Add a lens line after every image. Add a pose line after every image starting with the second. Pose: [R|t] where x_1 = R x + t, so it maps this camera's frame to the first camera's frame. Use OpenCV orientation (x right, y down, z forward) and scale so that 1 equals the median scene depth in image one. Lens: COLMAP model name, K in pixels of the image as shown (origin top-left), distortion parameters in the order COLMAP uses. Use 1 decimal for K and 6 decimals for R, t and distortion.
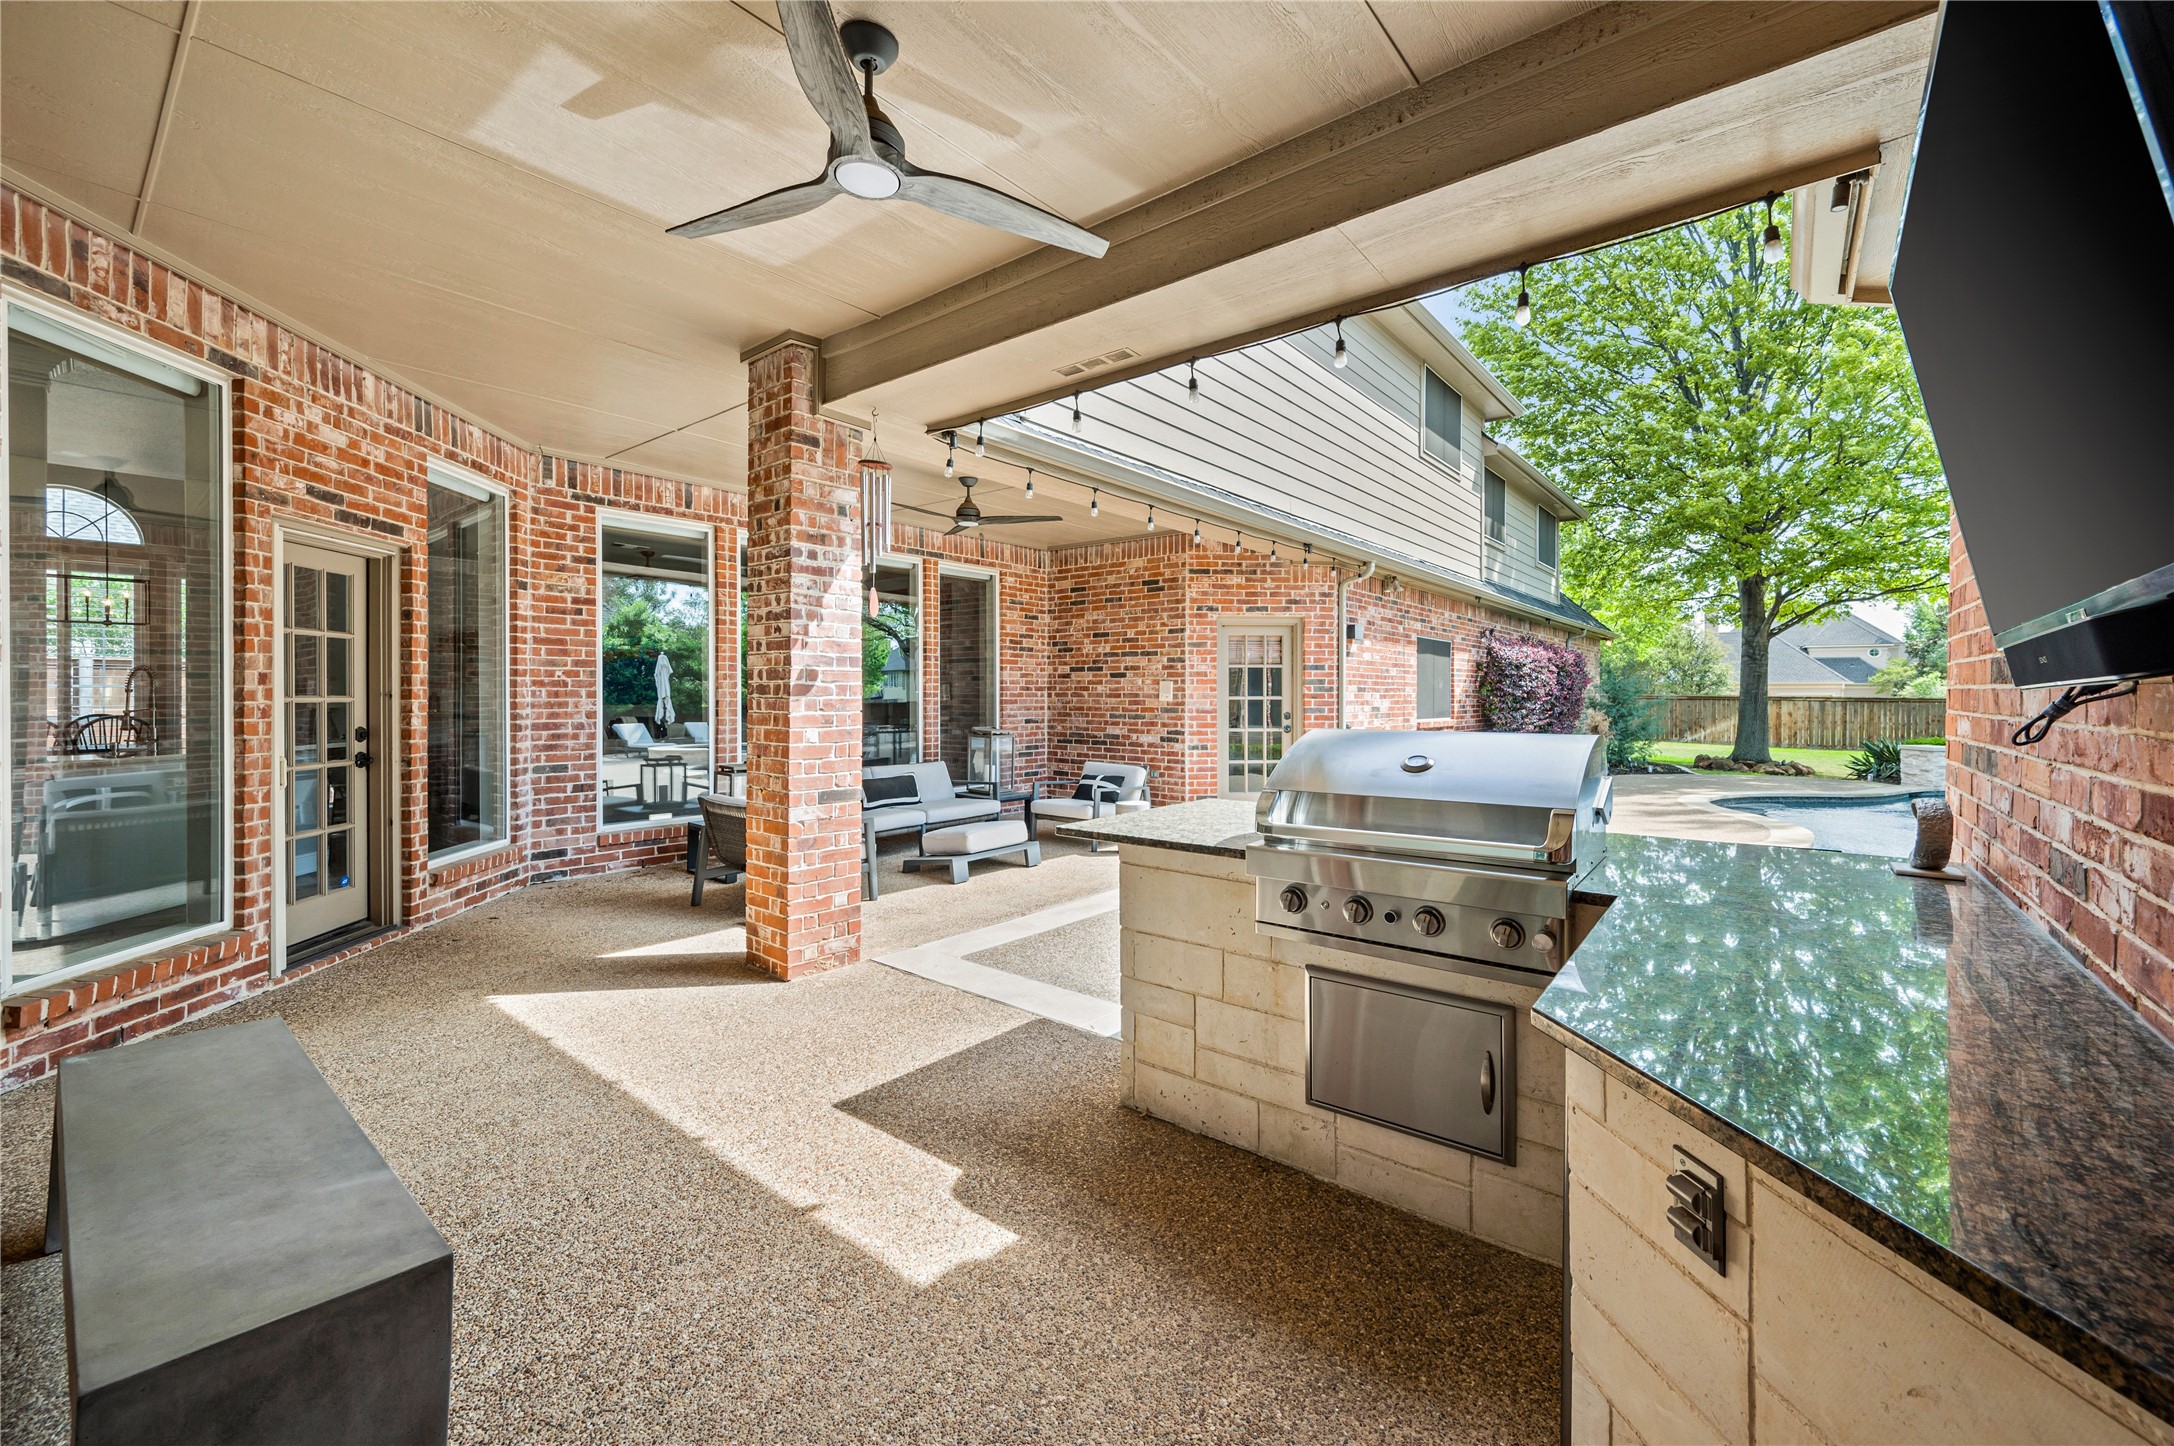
lens RADIAL K [[866.5, 0, 1088.9], [0, 866.5, 704.1], [0, 0, 1]] dist [-0.003113, 0.000034]
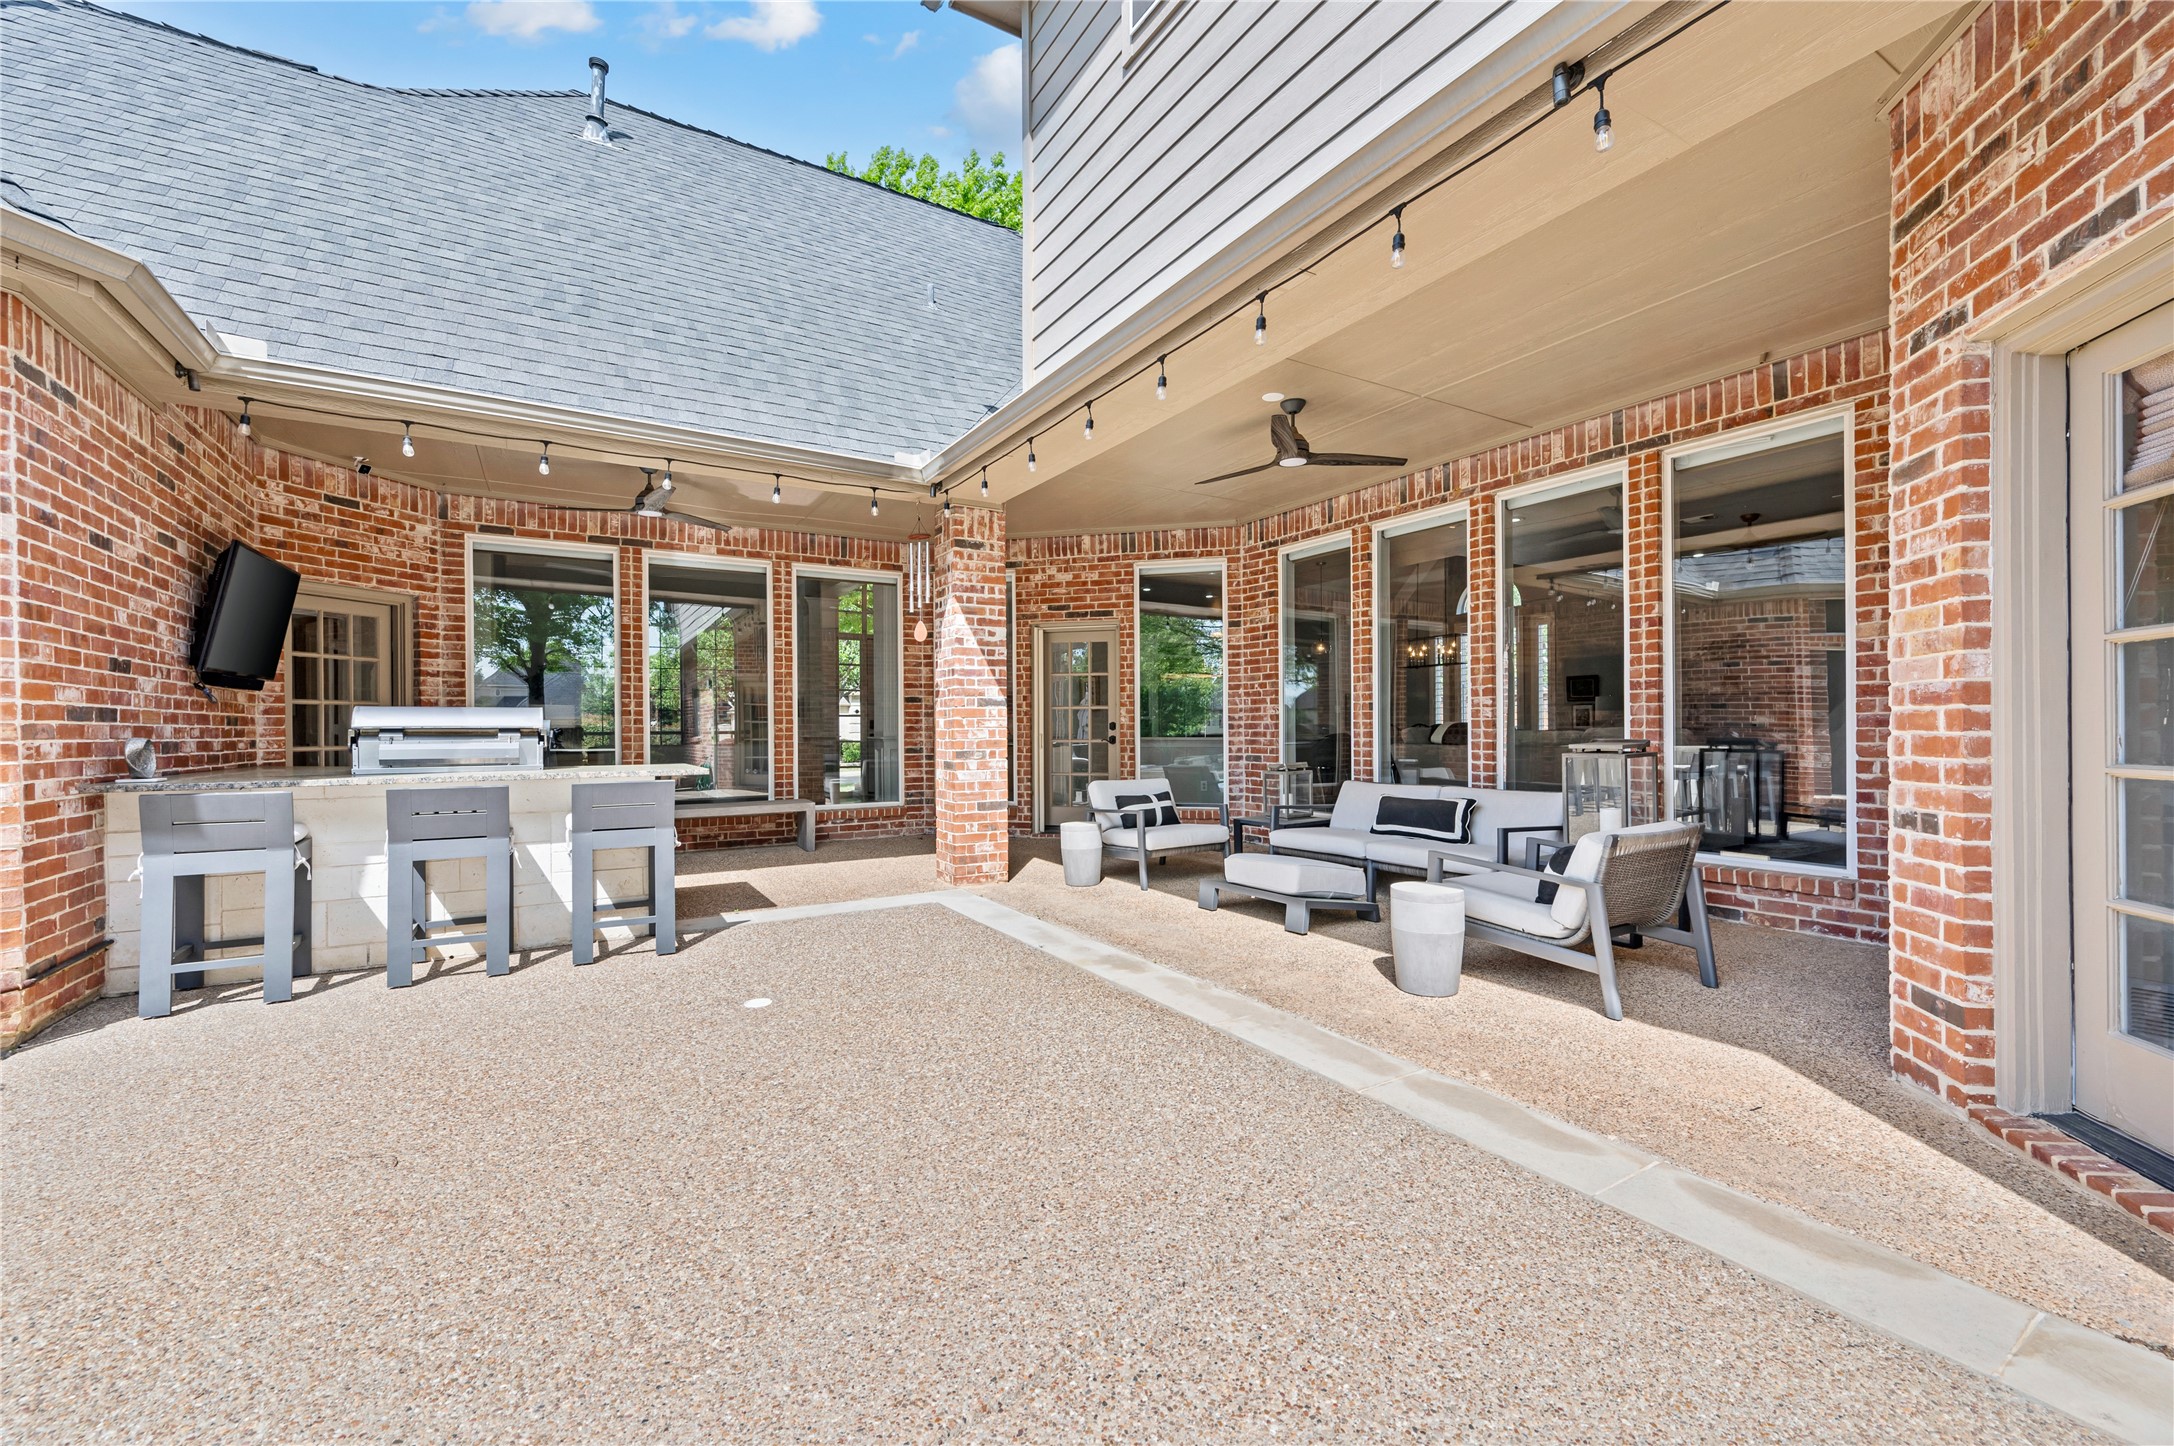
lens RADIAL K [[866.5, 0, 1077.0], [0, 866.5, 730.7], [0, 0, 1]] dist [-0.003113, 0.000034]
pose [[-0.341940, 0.001024, -0.939721, 0.696225], [-0.007335, 0.999966, 0.003759, 0.028977], [0.939693, 0.008179, -0.341920, 1.171652]]
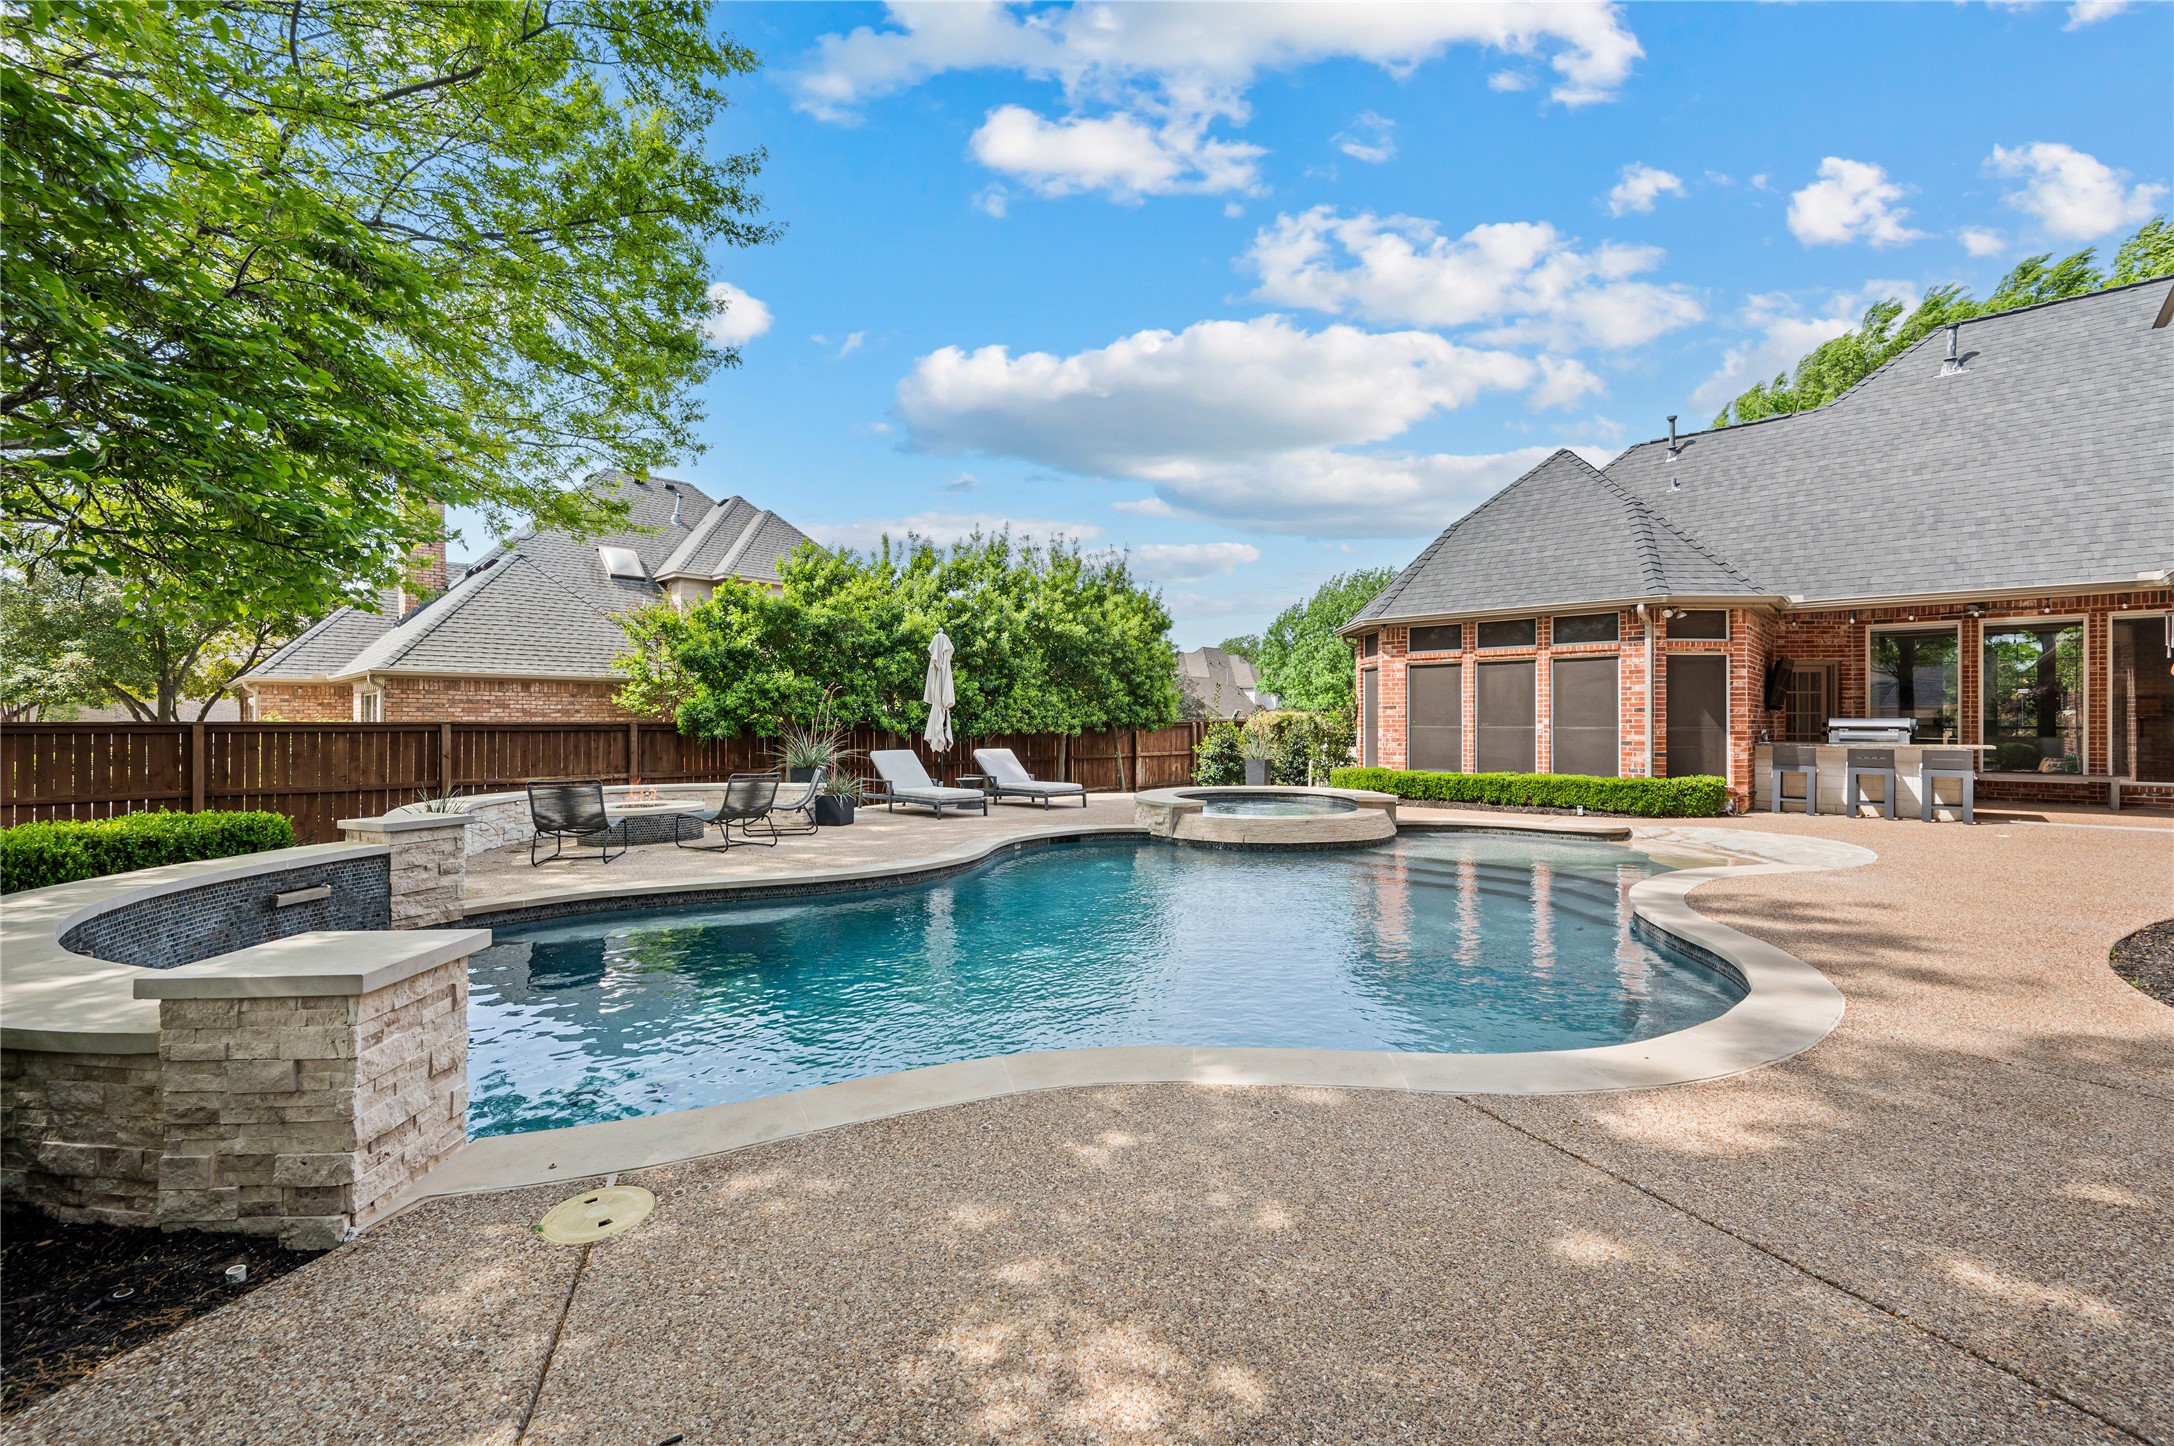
lens RADIAL K [[937.4, 0, 1073.1], [0, 937.4, 723.3], [0, 0, 1]] dist [-0.001726, -0.000128]
pose [[-0.998054, -0.003225, 0.062275, 1.803212], [-0.002204, 0.999862, 0.016461, -0.004311], [-0.062319, 0.016292, -0.997923, 2.579711]]
